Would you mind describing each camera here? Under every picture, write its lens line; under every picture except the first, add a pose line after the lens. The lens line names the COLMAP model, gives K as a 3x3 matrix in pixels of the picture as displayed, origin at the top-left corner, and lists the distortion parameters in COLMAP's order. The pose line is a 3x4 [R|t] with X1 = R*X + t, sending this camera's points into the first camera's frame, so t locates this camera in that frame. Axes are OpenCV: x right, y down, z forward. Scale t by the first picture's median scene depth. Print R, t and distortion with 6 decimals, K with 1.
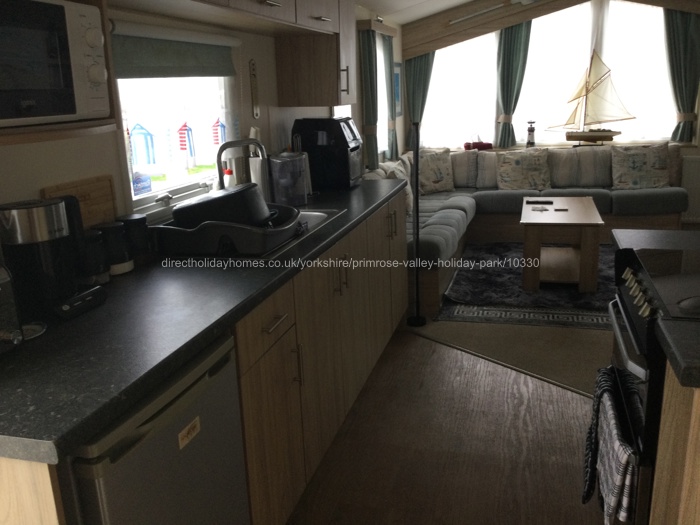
lens RADIAL K [[620.2, 0, 350.0], [0, 620.2, 262.5], [0, 0, 1]] dist [0.139344, -0.234149]
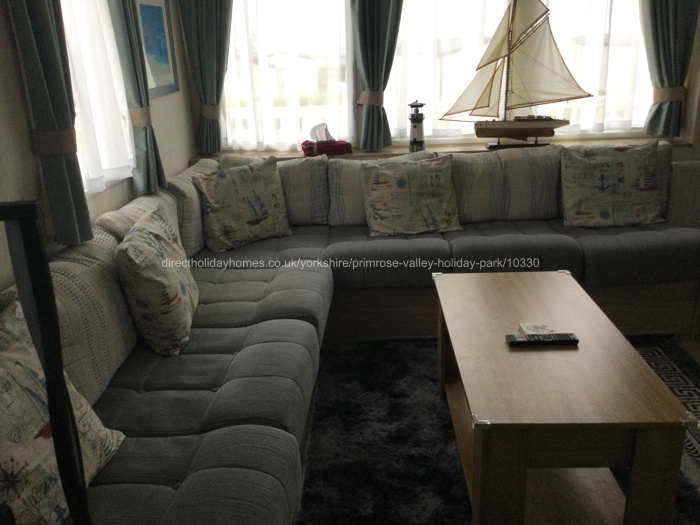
lens RADIAL K [[620.2, 0, 350.0], [0, 620.2, 262.5], [0, 0, 1]] dist [0.139344, -0.234149]
pose [[0.968574, -0.075877, 0.236868, 0.091202], [0.061814, 0.995886, 0.066251, -0.127434], [-0.240920, -0.049527, 0.969280, 0.481743]]
